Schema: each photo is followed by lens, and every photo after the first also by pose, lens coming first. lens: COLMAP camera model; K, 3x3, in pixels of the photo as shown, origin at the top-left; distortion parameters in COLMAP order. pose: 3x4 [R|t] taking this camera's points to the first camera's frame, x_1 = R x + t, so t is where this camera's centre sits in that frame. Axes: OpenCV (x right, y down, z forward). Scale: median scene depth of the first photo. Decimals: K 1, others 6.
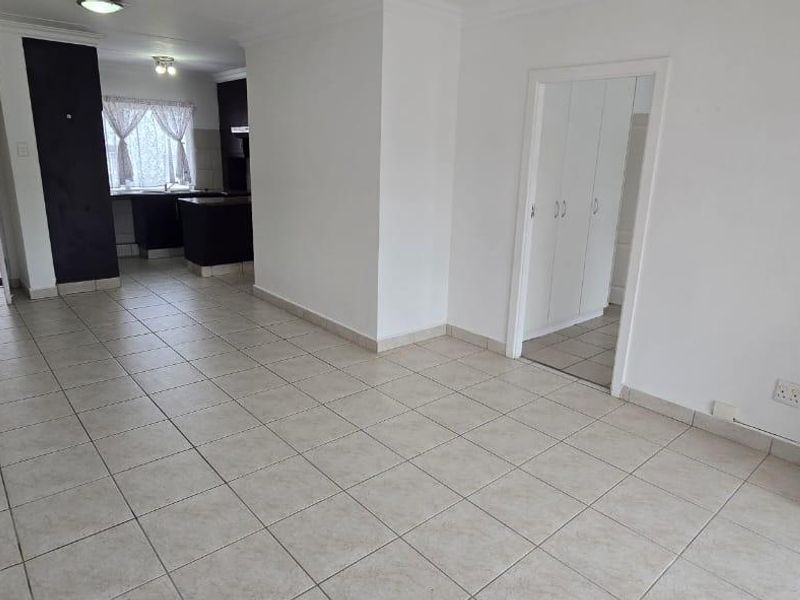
lens RADIAL K [[533.3, 0, 400.0], [0, 533.3, 300.0], [0, 0, 1]] dist [-0.009025, -0.004020]
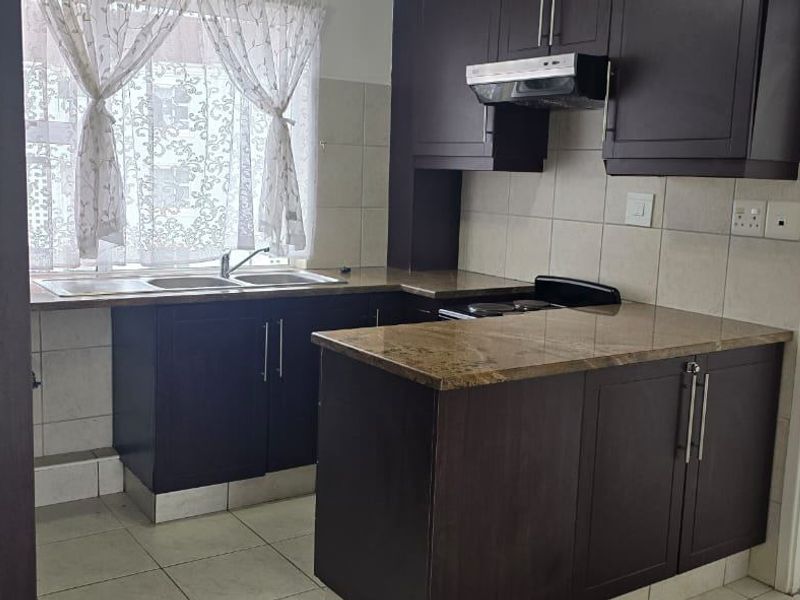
lens RADIAL K [[853.0, 0, 400.0], [0, 853.0, 300.0], [0, 0, 1]] dist [0.015927, 0.014251]
pose [[0.991659, 0.021188, -0.127134, -0.310195], [-0.037573, 0.991075, -0.127903, -0.148083], [0.123289, 0.131613, 0.983605, 0.598739]]
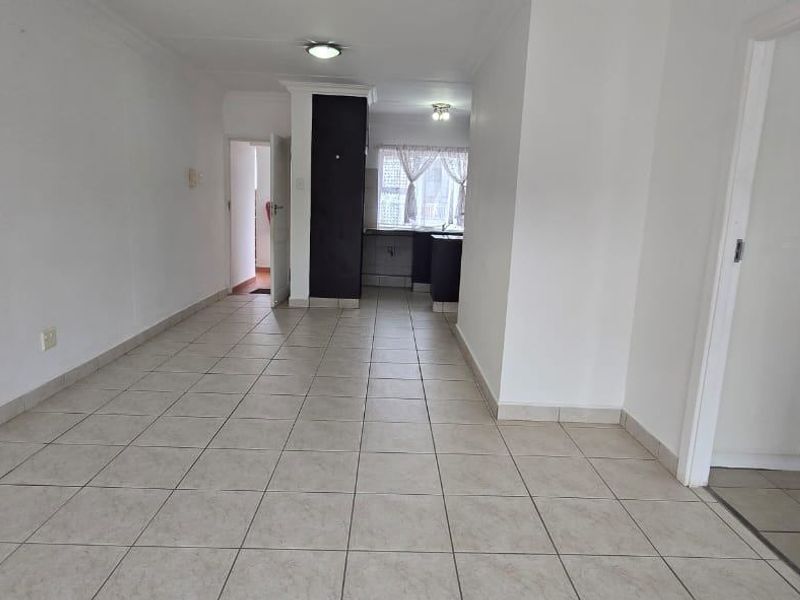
lens RADIAL K [[529.6, 0, 400.0], [0, 529.6, 300.0], [0, 0, 1]] dist [0.000699, -0.000120]
pose [[0.763054, 0.117519, -0.635561, 0.197633], [-0.190033, 0.980661, -0.046822, -0.005684], [0.617767, 0.156505, 0.770629, 0.175103]]
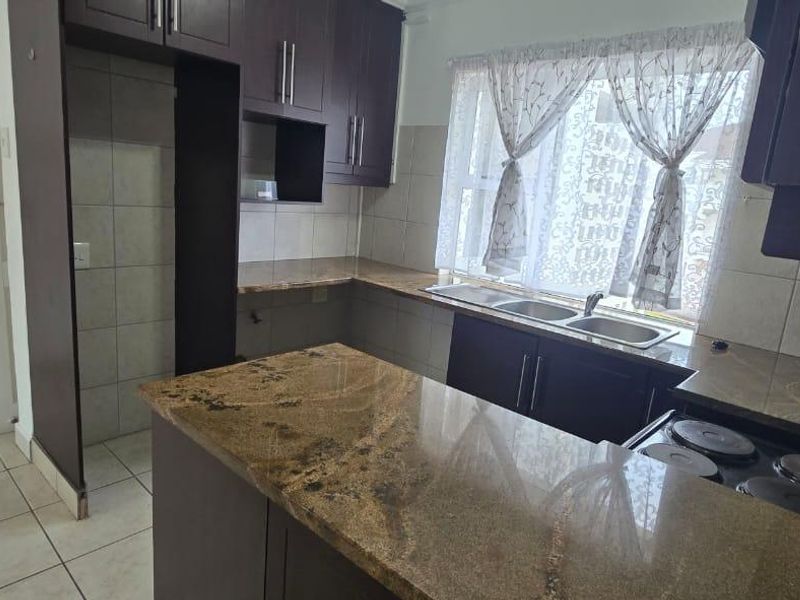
lens RADIAL K [[529.6, 0, 400.0], [0, 529.6, 300.0], [0, 0, 1]] dist [0.000699, -0.000120]
pose [[0.101739, 0.186071, -0.977255, -0.146244], [-0.345365, 0.927860, 0.140712, -0.242187], [0.932938, 0.323193, 0.158662, 0.924586]]
